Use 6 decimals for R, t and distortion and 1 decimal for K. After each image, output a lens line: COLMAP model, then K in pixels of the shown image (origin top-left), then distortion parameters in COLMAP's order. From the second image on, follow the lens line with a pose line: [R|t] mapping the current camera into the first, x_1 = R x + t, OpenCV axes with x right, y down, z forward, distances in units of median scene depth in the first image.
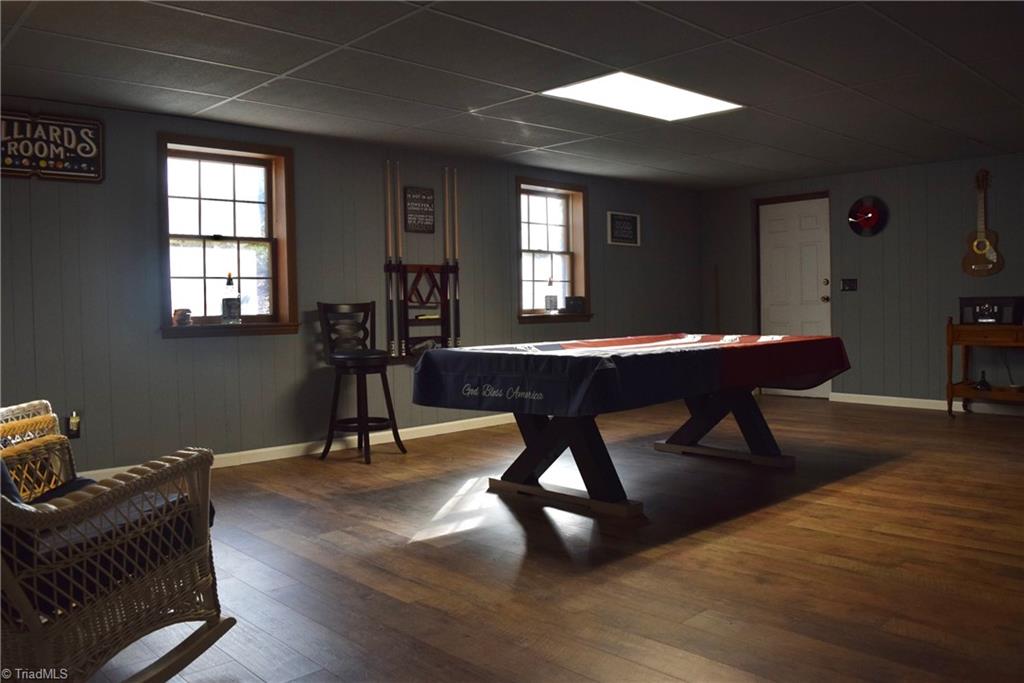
lens RADIAL K [[802.4, 0, 512.0], [0, 802.4, 341.5], [0, 0, 1]] dist [-0.100626, 0.030670]
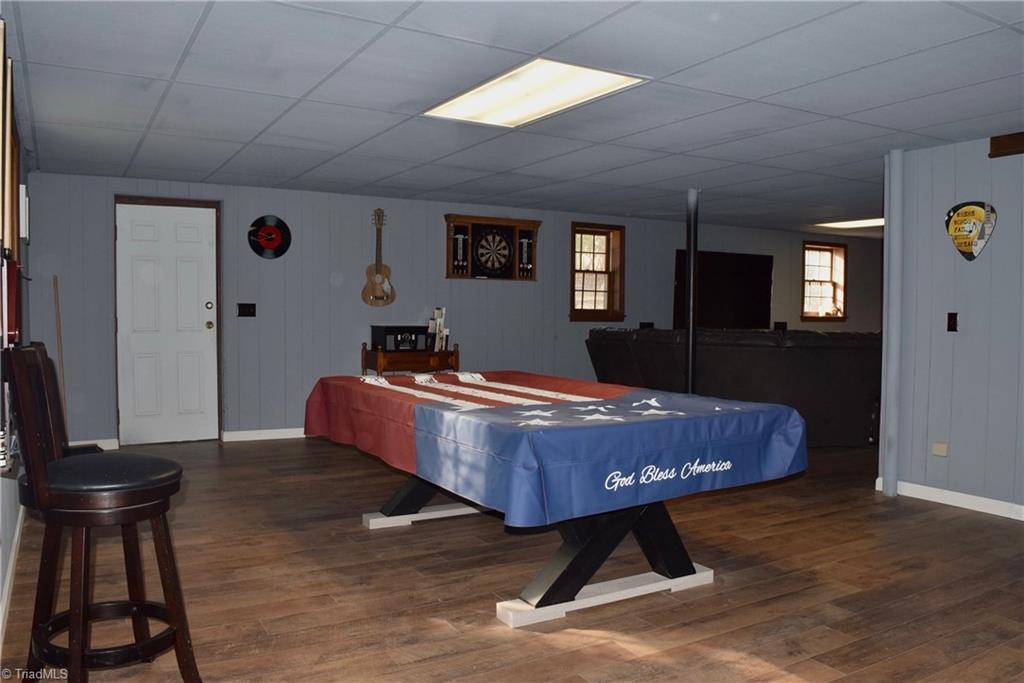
lens RADIAL K [[802.4, 0, 512.0], [0, 802.4, 341.5], [0, 0, 1]] dist [-0.100626, 0.030670]
pose [[0.228759, -0.016076, 0.973350, -0.458611], [0.029526, 0.999518, 0.009568, -0.041578], [-0.973035, 0.026551, 0.229124, 0.581432]]
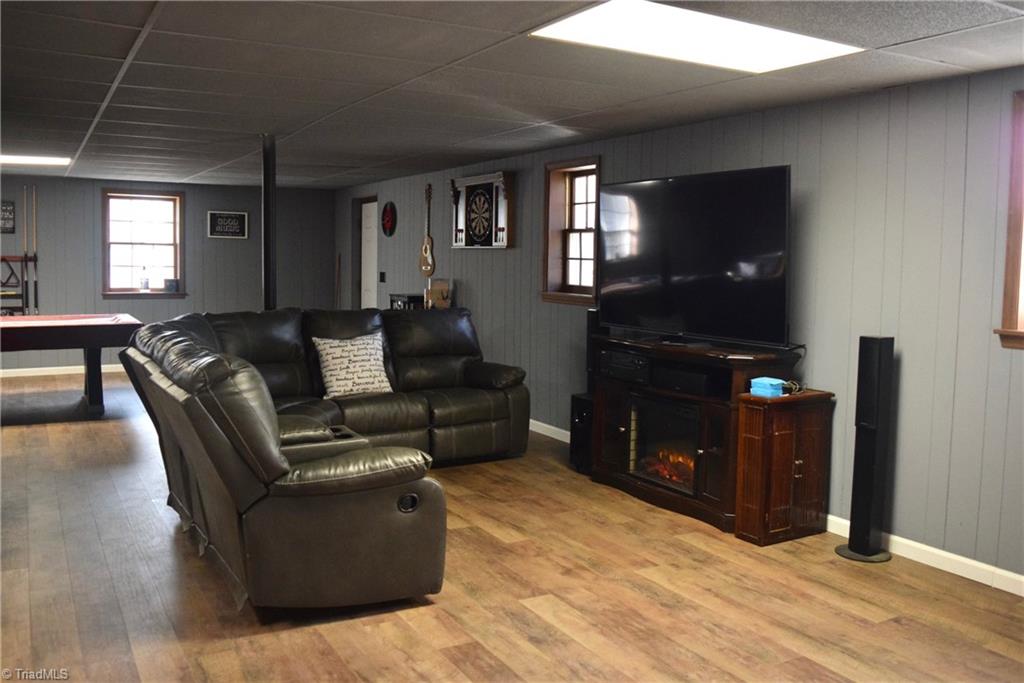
lens RADIAL K [[844.4, 0, 512.0], [0, 844.4, 341.5], [0, 0, 1]] dist [-0.001966, -0.119105]
pose [[0.974964, 0.055467, -0.215333, 1.060991], [-0.044019, 0.997369, 0.057605, -0.067693], [0.217962, -0.046684, 0.974840, -0.230351]]
